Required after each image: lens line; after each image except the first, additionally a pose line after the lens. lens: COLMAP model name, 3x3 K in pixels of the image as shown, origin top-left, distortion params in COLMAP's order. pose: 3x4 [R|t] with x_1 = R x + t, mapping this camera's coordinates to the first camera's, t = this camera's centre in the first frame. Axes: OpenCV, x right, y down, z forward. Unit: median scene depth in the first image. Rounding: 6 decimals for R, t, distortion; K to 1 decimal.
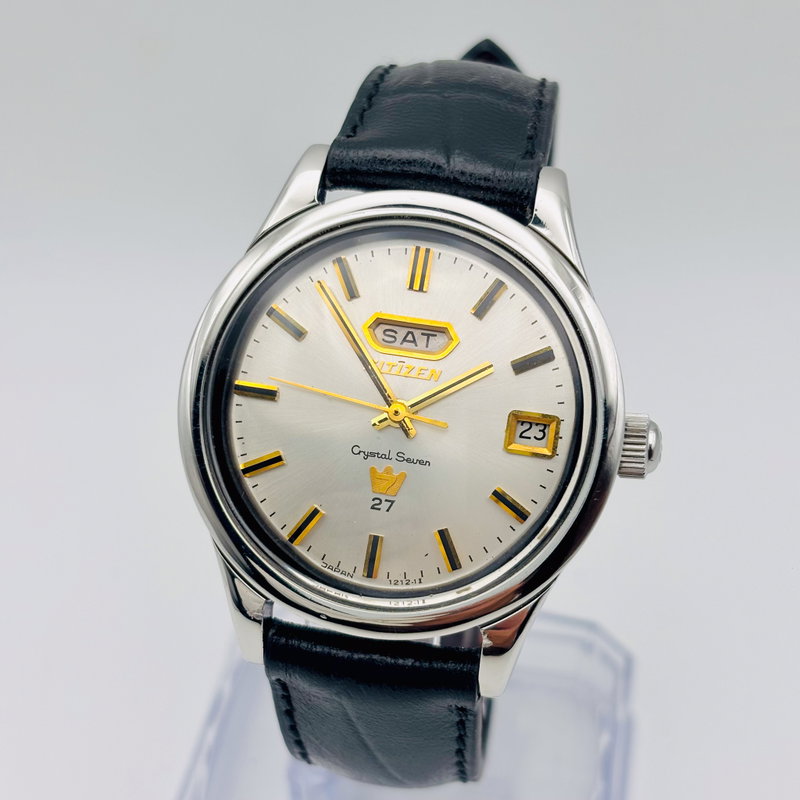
lens RADIAL K [[1688.7, 0, 398.9], [0, 1688.7, 395.5], [0, 0, 1]] dist [0.196869, 0.000000]
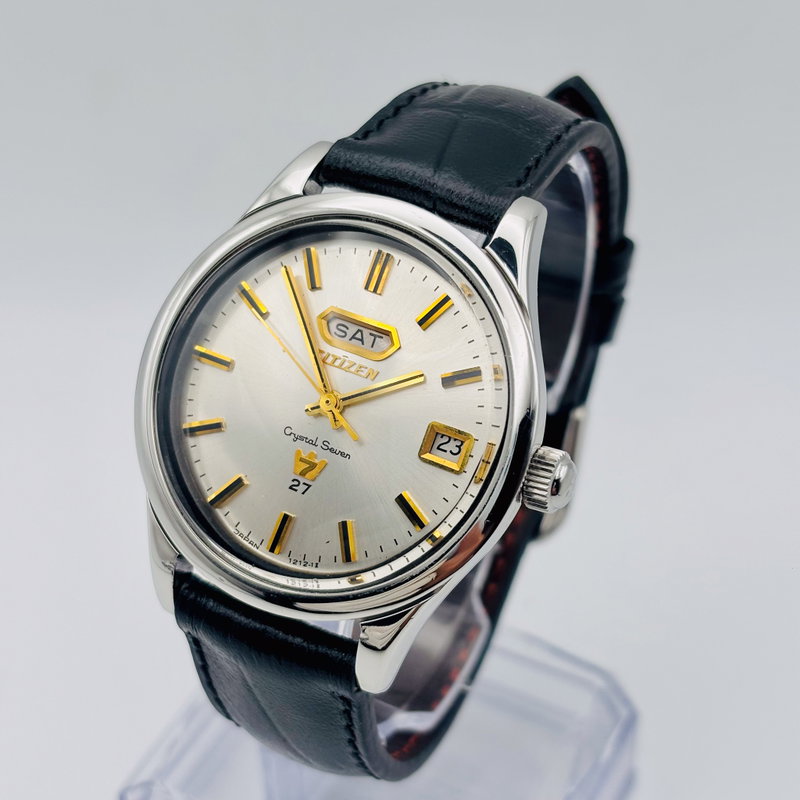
lens RADIAL K [[1688.7, 0, 395.6], [0, 1688.7, 396.6], [0, 0, 1]] dist [0.196869, 0.000000]
pose [[0.957388, 0.187994, -0.219242, 0.263593], [-0.192356, 0.981324, 0.001478, -0.003109], [0.215425, 0.040758, 0.975669, -0.008947]]
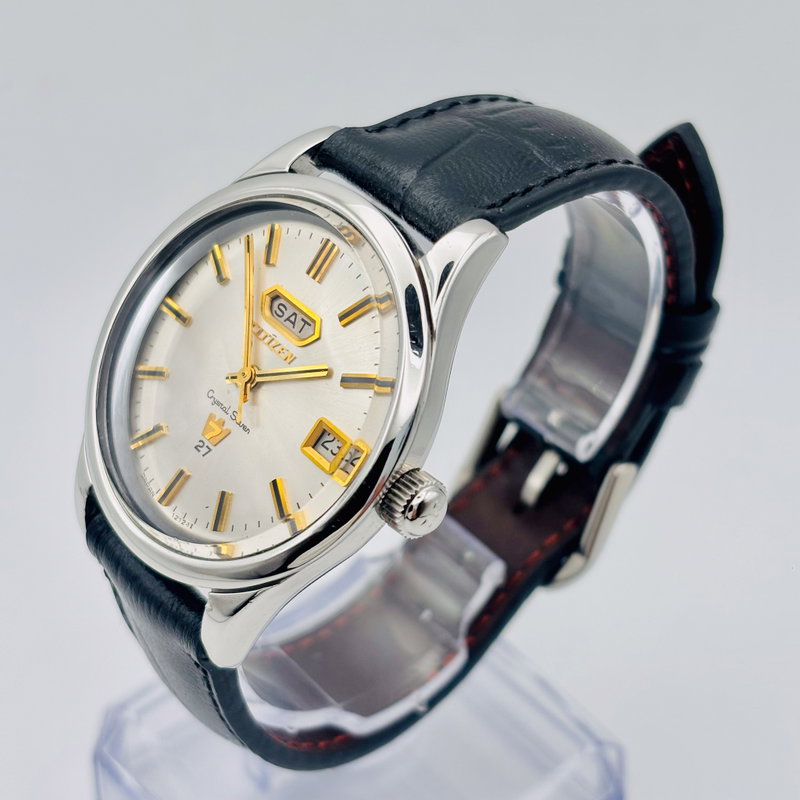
lens RADIAL K [[1688.7, 0, 364.9], [0, 1688.7, 405.2], [0, 0, 1]] dist [0.196869, 0.000000]
pose [[0.754838, 0.408477, -0.513192, 0.600740], [-0.416105, 0.903031, 0.106735, -0.116149], [0.507027, 0.132974, 0.851611, 0.136526]]
